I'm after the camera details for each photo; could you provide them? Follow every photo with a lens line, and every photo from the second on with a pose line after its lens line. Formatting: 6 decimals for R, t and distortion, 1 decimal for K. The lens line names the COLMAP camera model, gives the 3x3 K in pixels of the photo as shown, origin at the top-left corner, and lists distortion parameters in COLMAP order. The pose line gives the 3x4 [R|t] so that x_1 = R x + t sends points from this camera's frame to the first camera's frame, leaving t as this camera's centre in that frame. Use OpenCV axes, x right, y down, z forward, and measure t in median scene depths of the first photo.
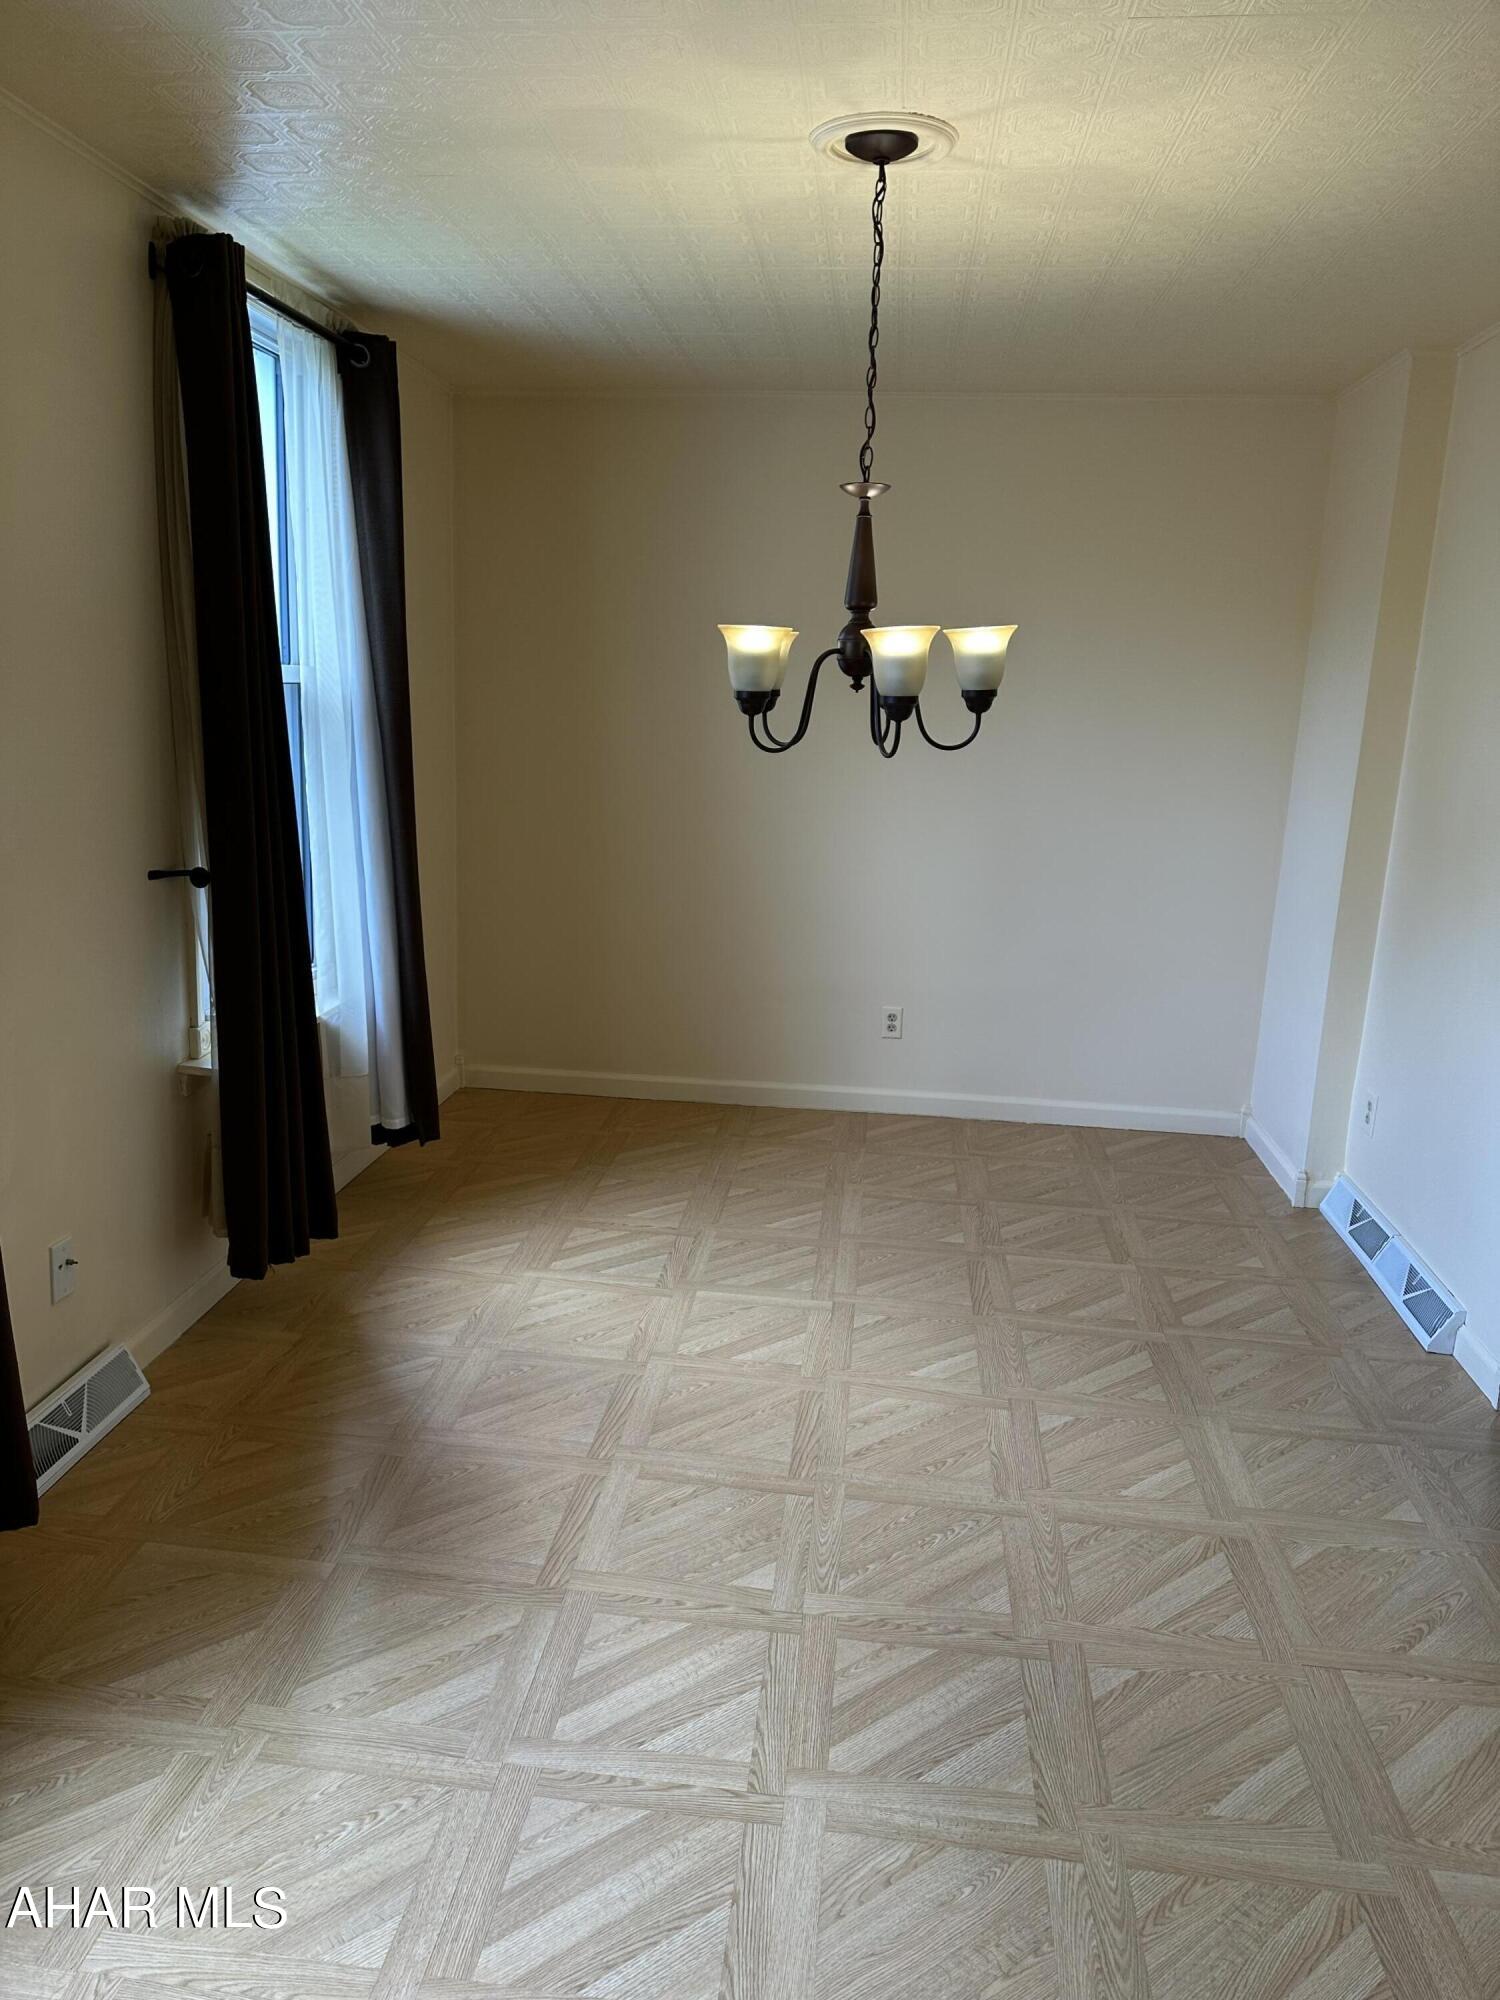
lens RADIAL K [[1351.9, 0, 754.6], [0, 1351.9, 1022.0], [0, 0, 1]] dist [0.208199, -0.357755]
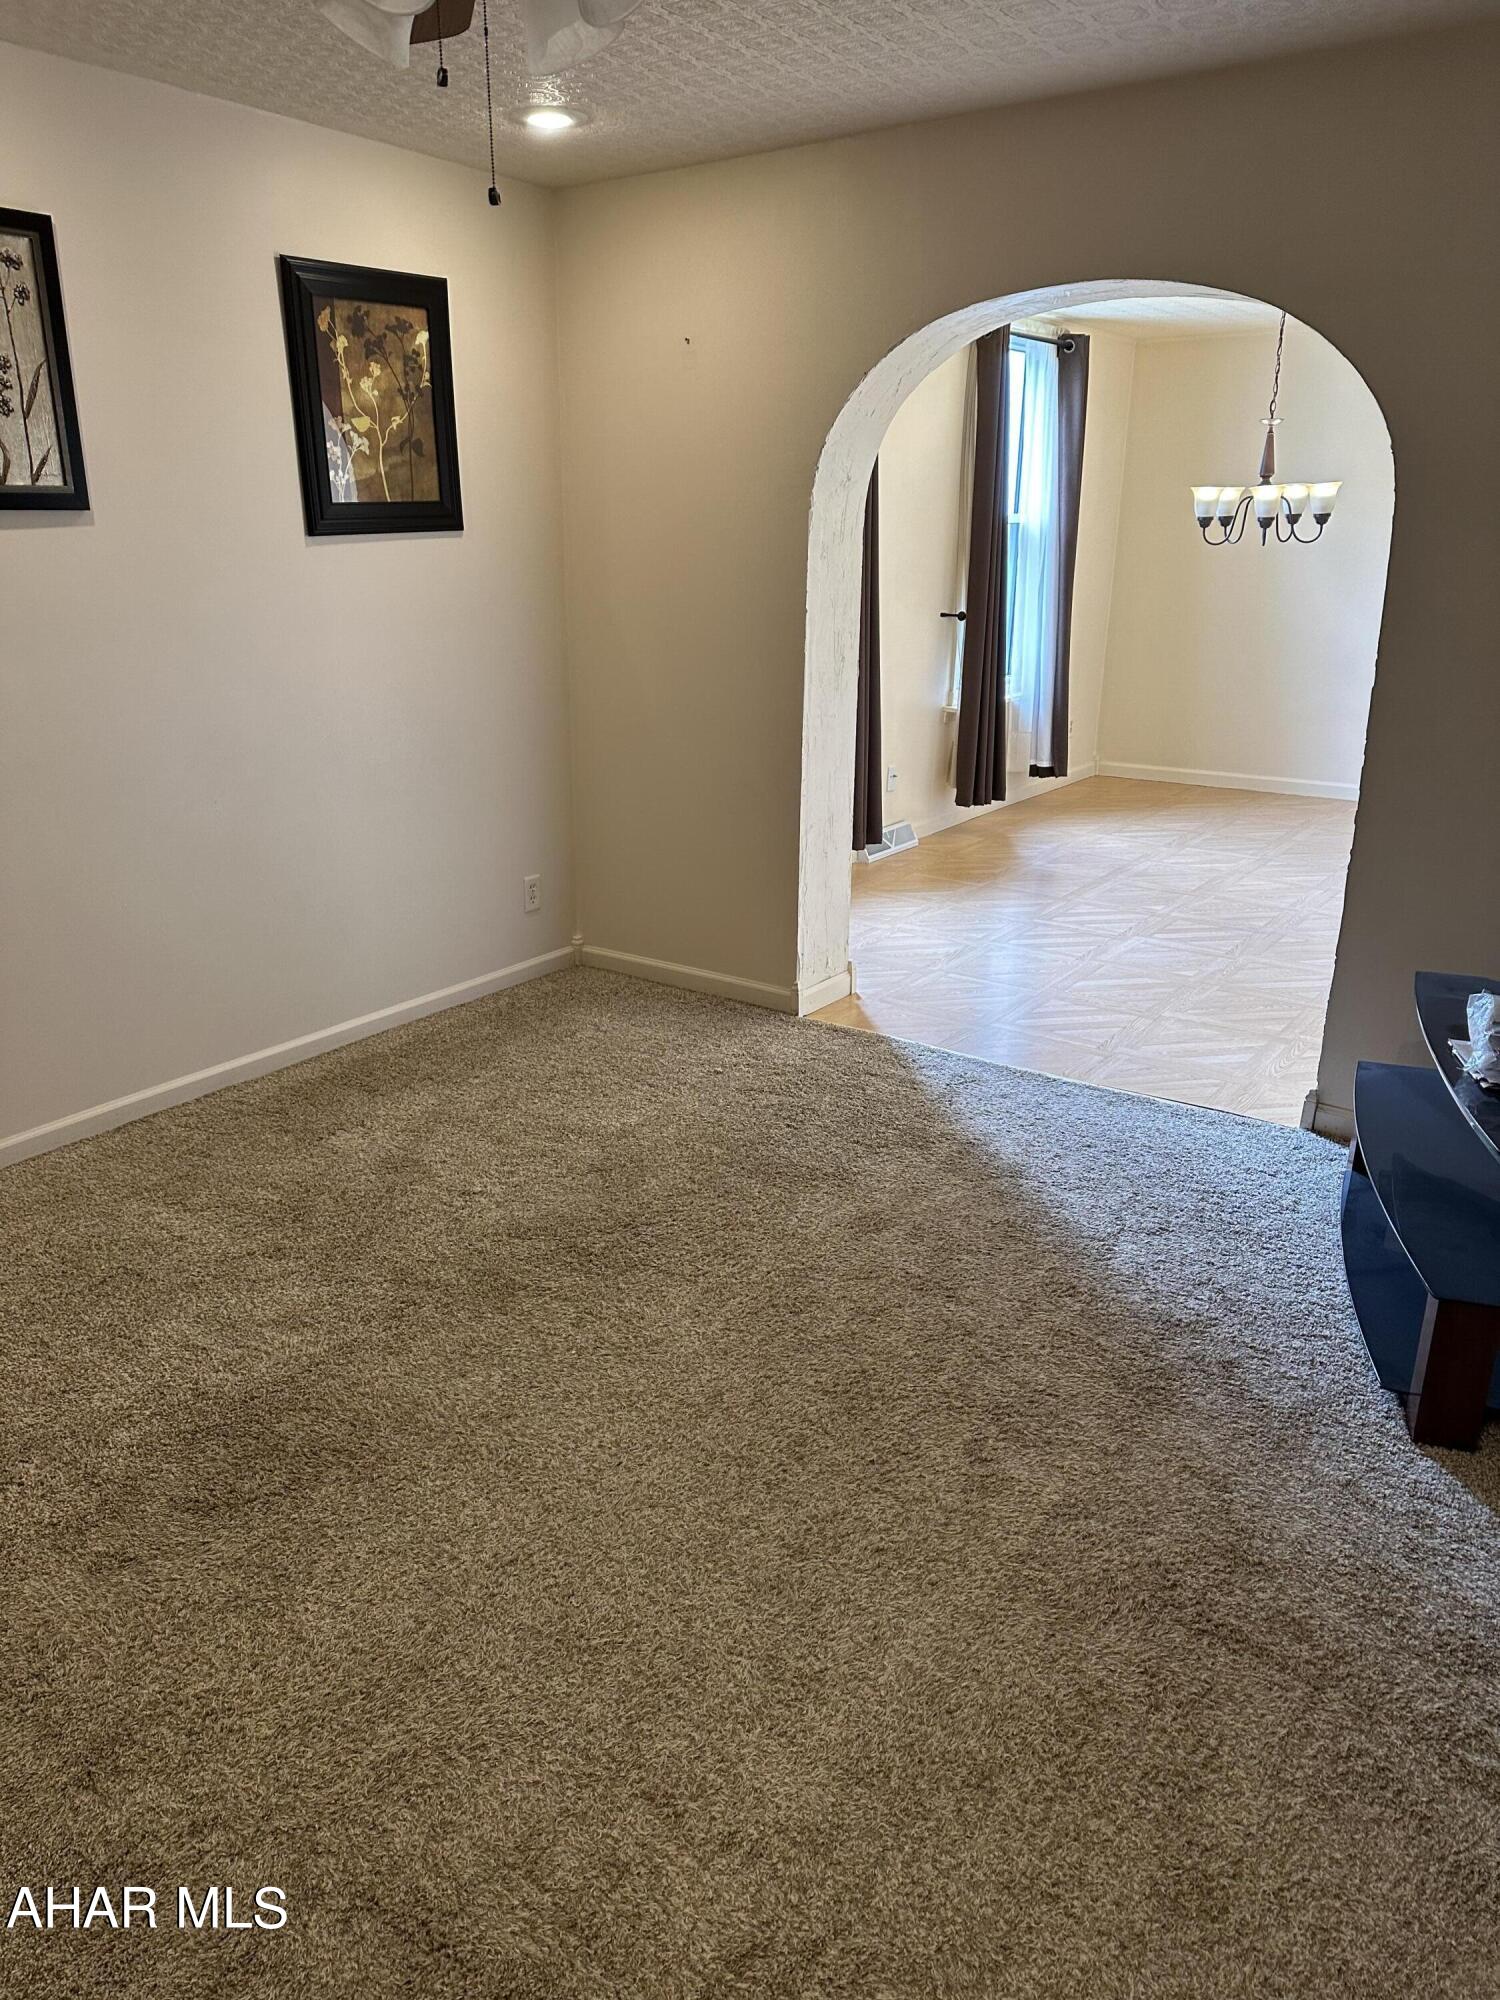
lens RADIAL K [[1402.0, 0, 733.5], [0, 1402.0, 1004.7], [0, 0, 1]] dist [0.008351, -0.017664]
pose [[0.861703, 0.133681, -0.489487, 0.453240], [-0.087004, 0.989311, 0.117022, 0.274094], [0.499899, -0.058251, 0.864123, -1.125146]]
